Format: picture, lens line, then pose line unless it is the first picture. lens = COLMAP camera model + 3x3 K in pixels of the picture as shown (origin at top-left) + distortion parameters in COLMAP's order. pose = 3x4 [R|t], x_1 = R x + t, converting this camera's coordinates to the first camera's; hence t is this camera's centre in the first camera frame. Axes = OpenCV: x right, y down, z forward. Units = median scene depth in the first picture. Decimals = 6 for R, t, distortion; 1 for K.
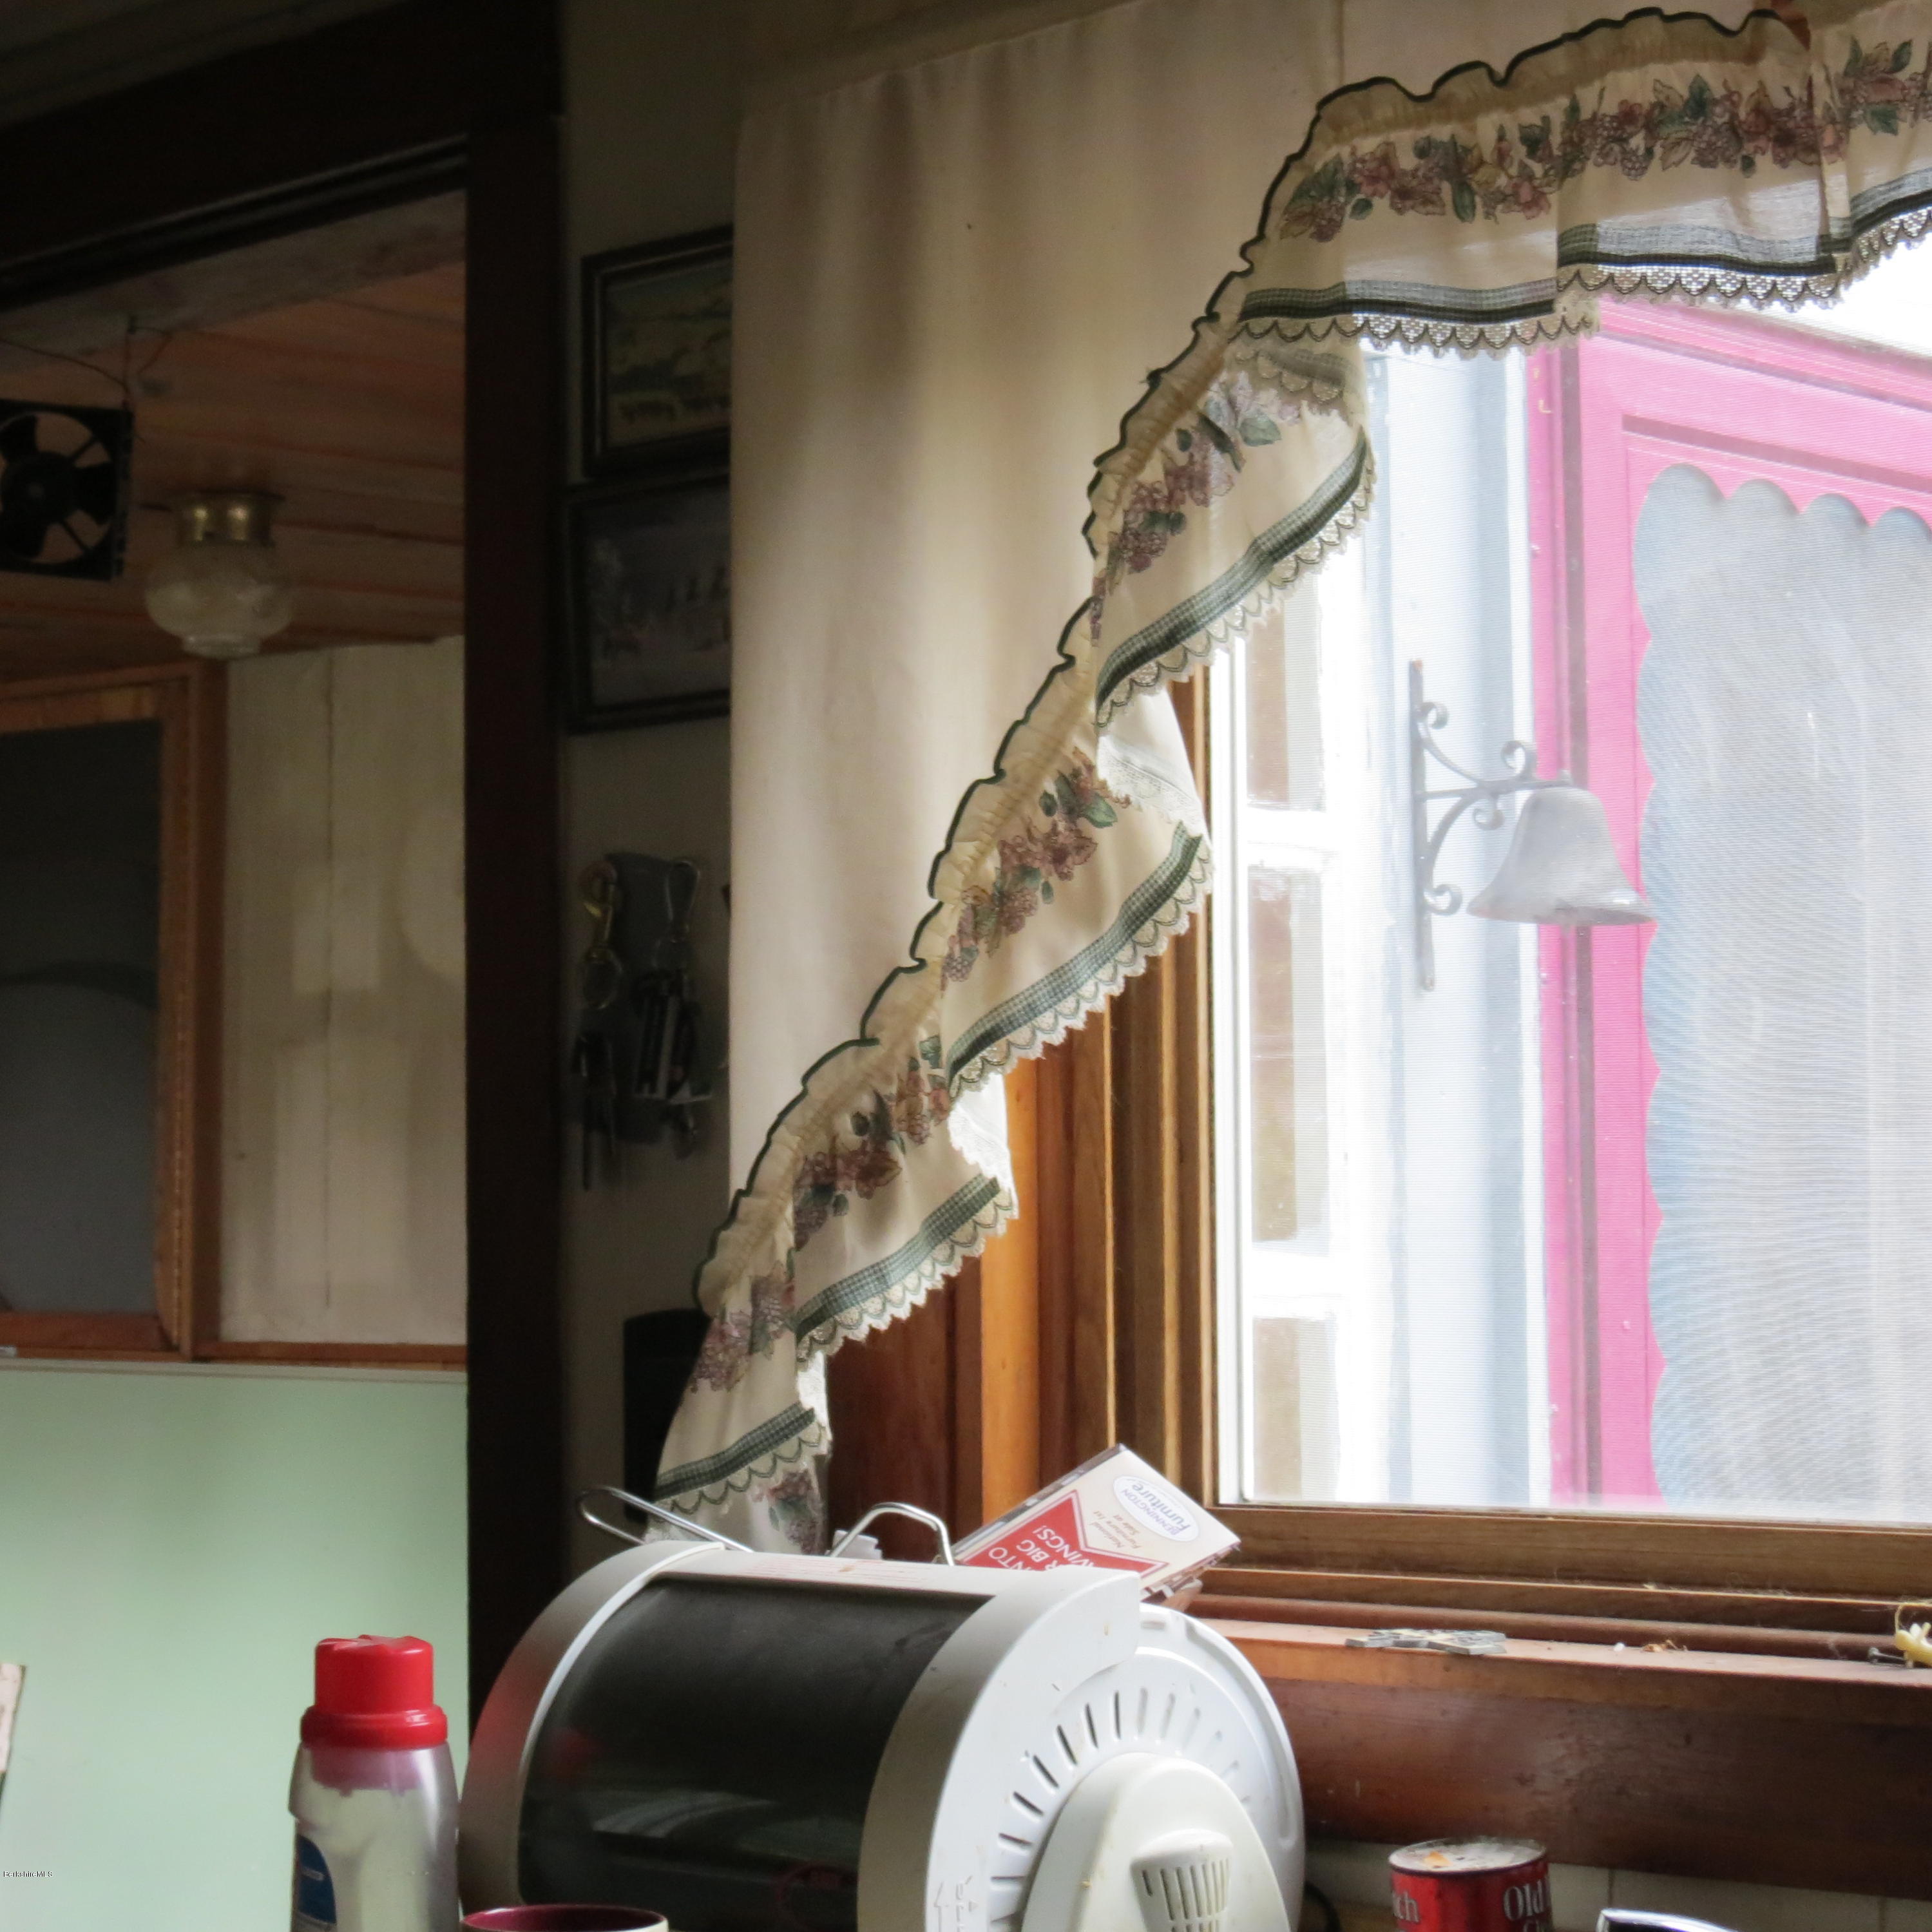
lens RADIAL K [[4815.6, 0, 966.0], [0, 4815.6, 966.0], [0, 0, 1]] dist [-0.049436, 0.517980]
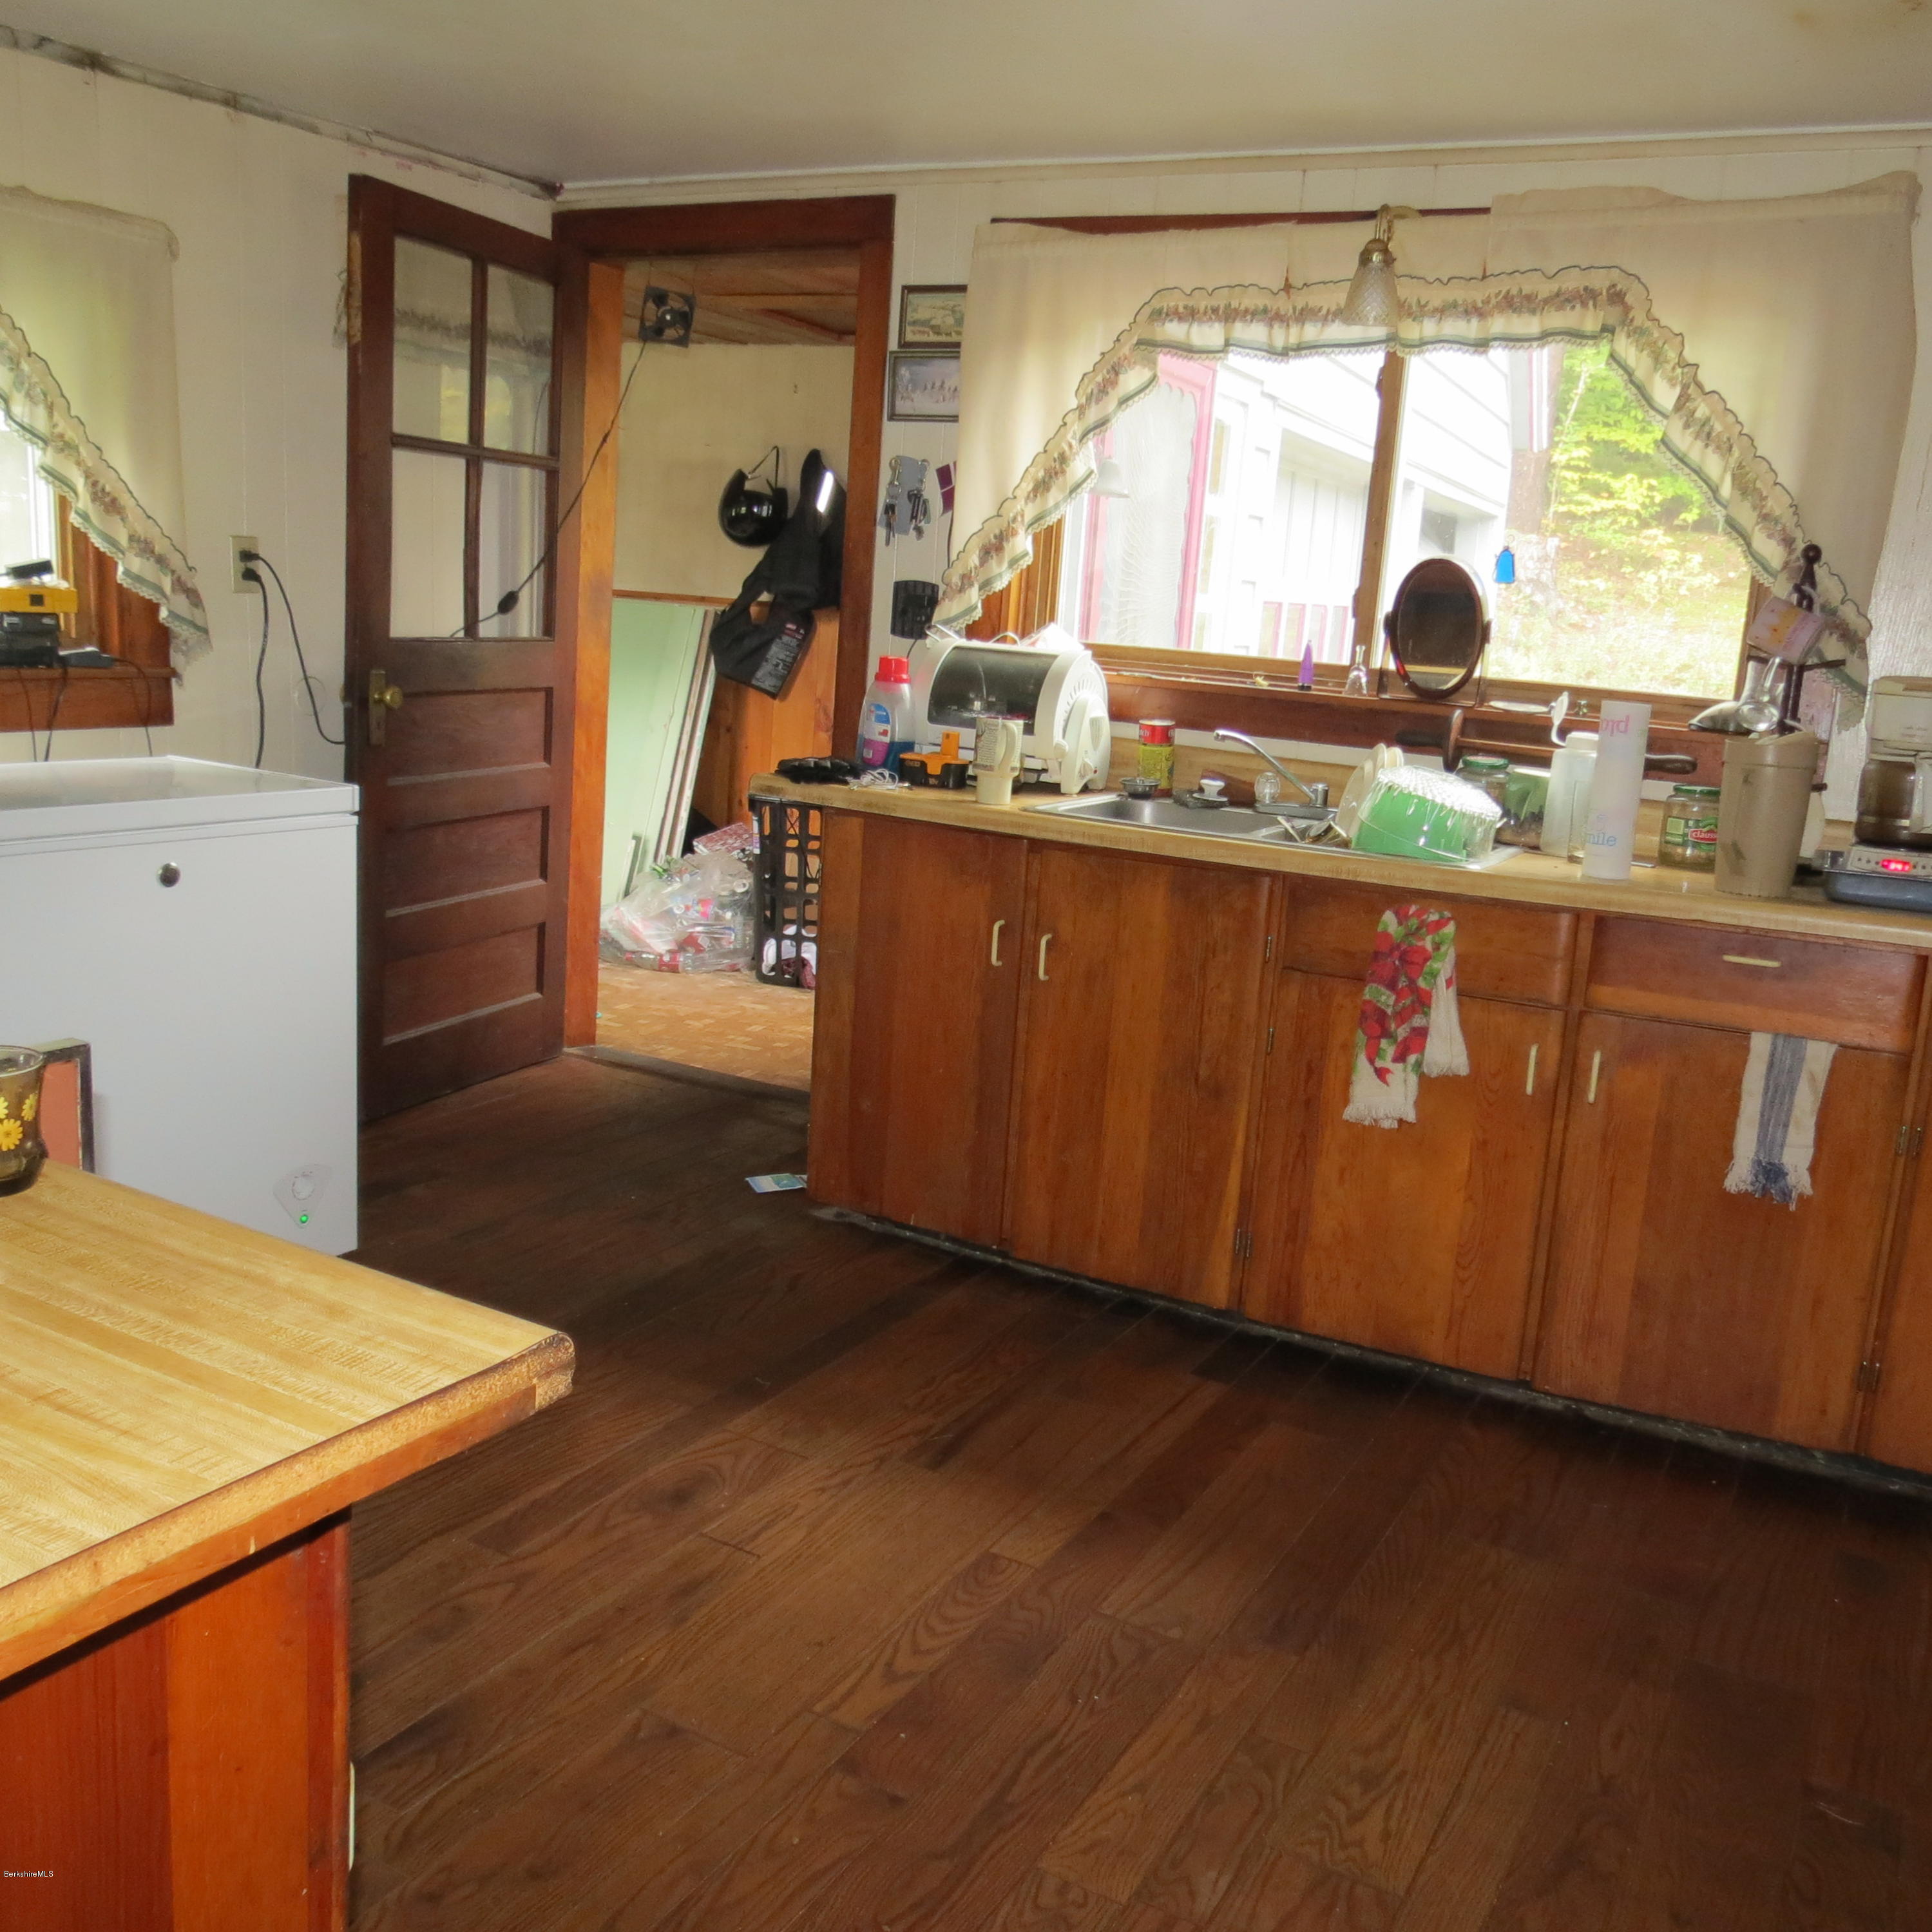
lens RADIAL K [[1820.2, 0, 966.0], [0, 1820.2, 966.0], [0, 0, 1]] dist [-0.039618, 0.031974]
pose [[0.956268, 0.024612, 0.291455, -0.474304], [-0.099688, 0.964218, 0.245653, 0.008965], [-0.274980, -0.263965, 0.924504, -0.470624]]
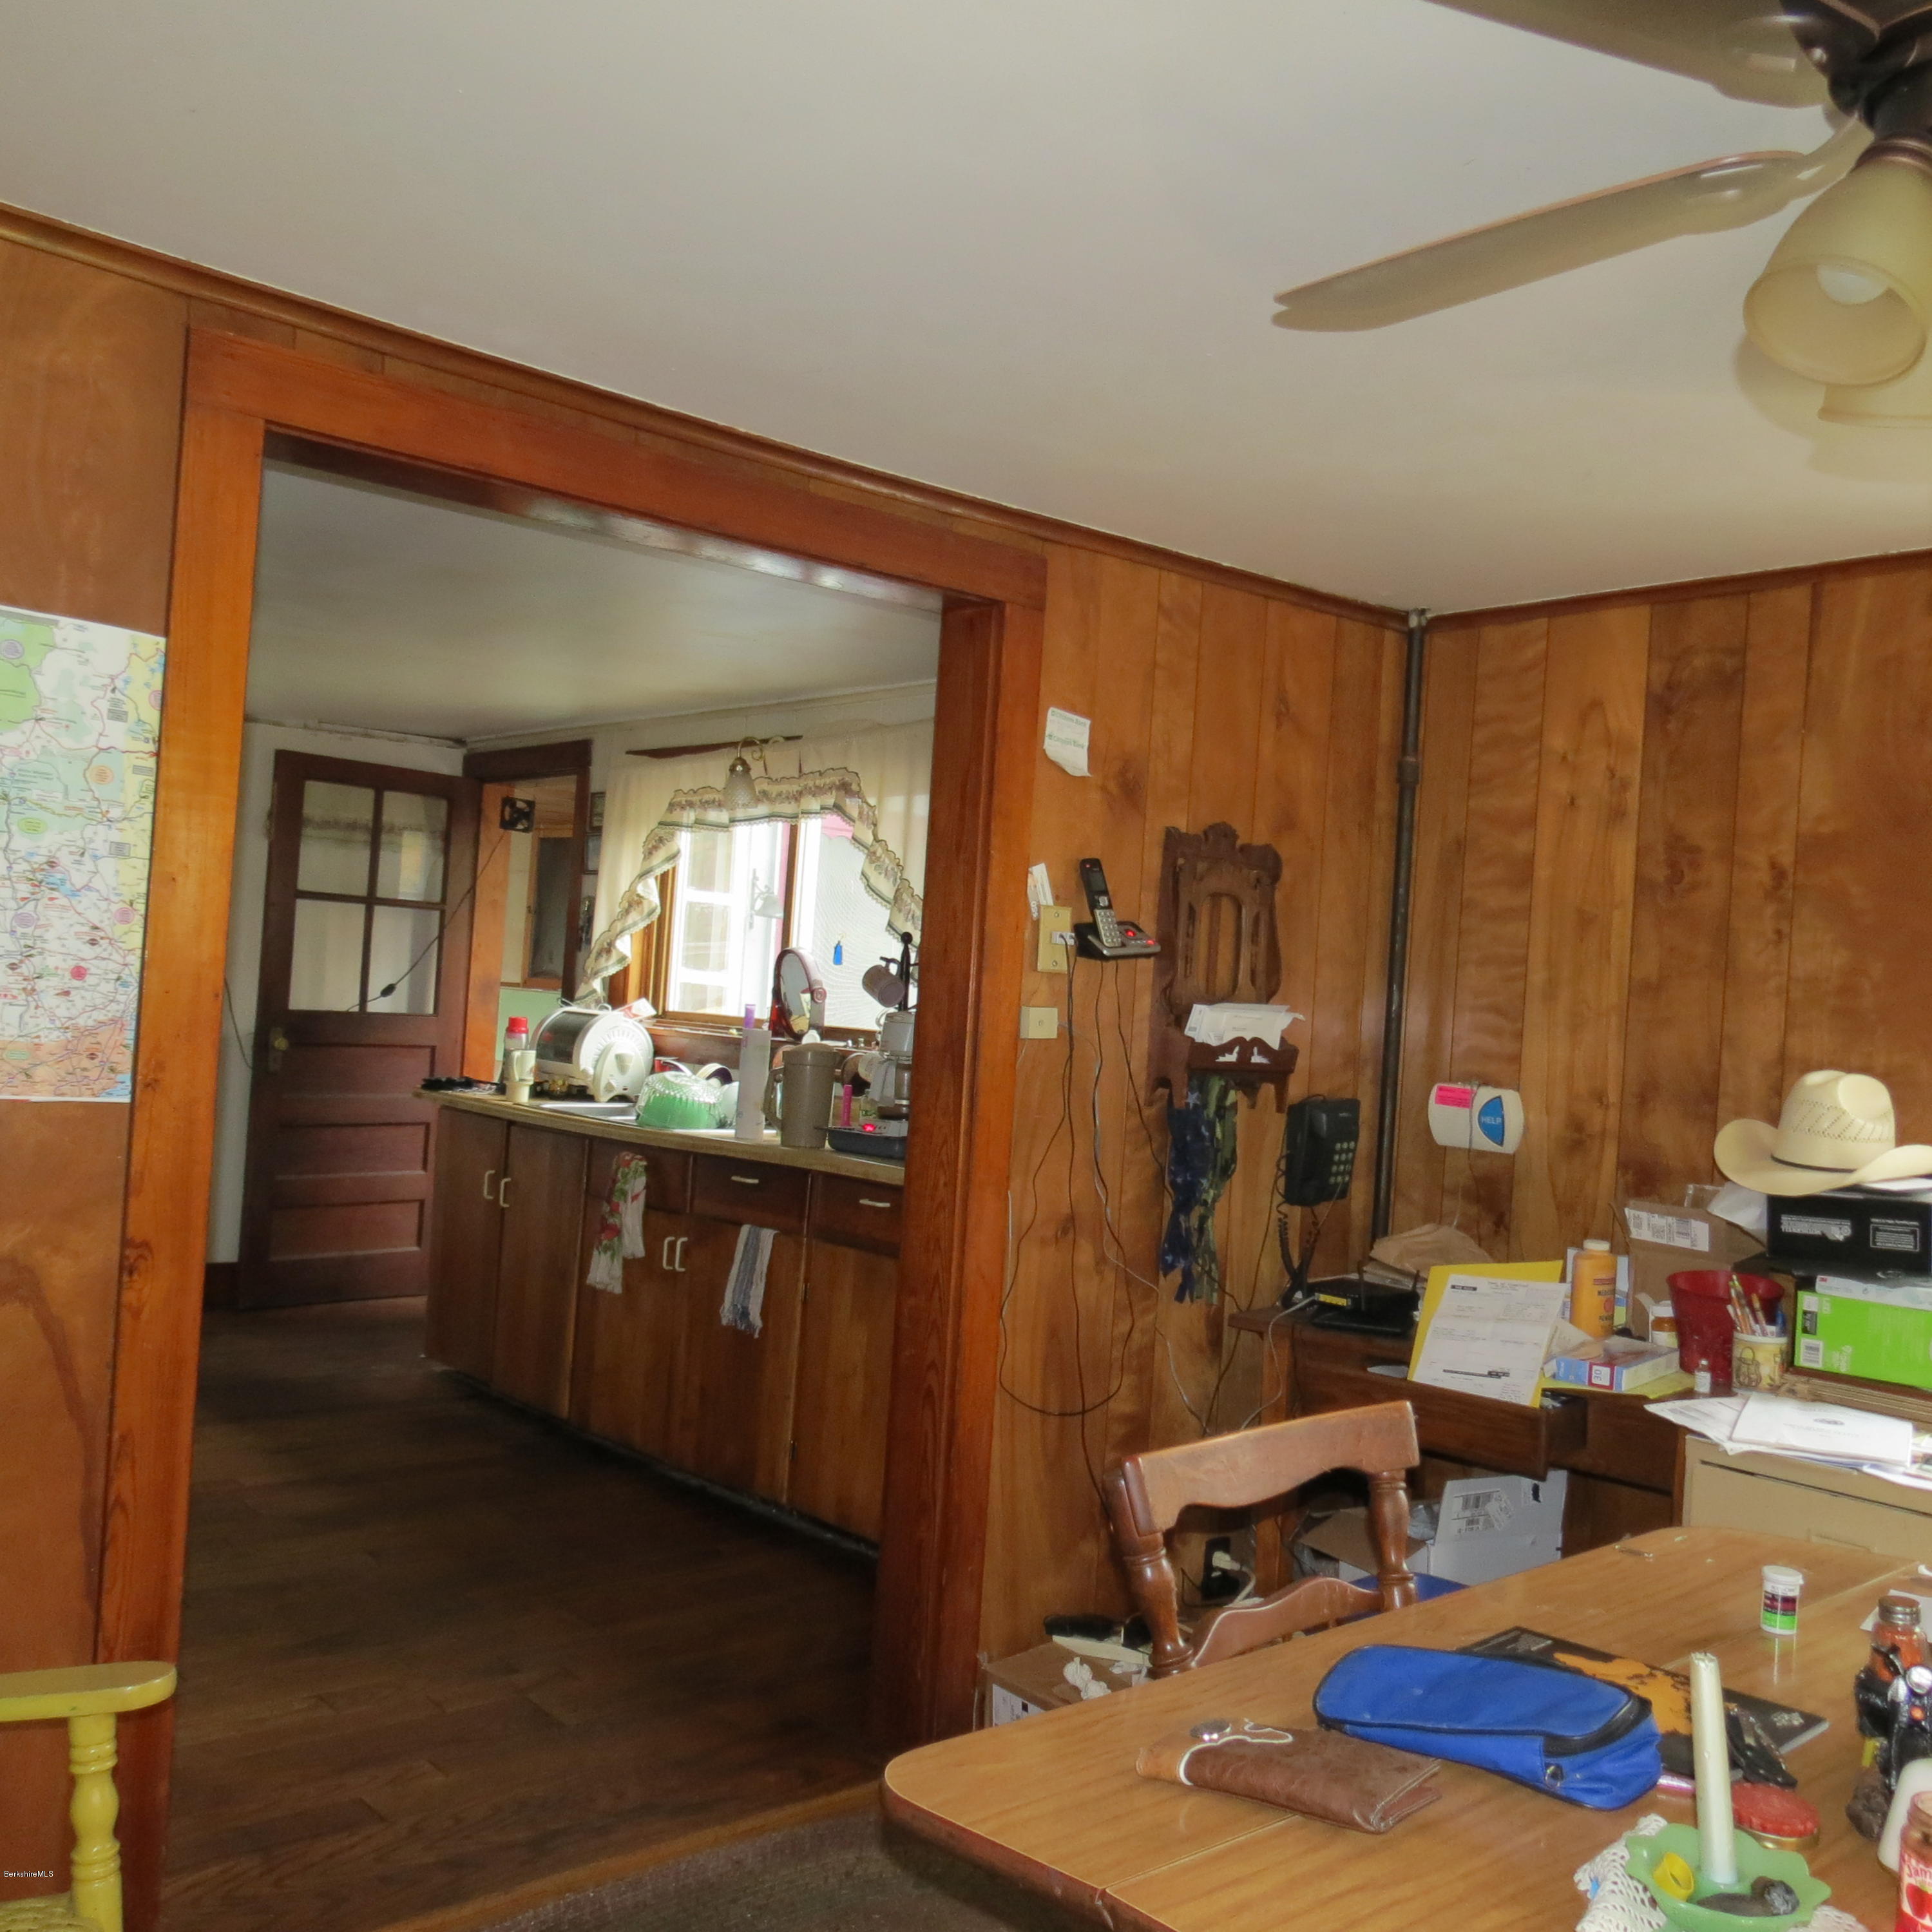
lens RADIAL K [[1820.2, 0, 966.0], [0, 1820.2, 966.0], [0, 0, 1]] dist [-0.039618, 0.031974]
pose [[0.995556, 0.078805, -0.051562, 0.565879], [-0.076834, 0.996275, 0.039147, -0.066336], [0.054454, -0.035011, 0.997902, -1.327485]]
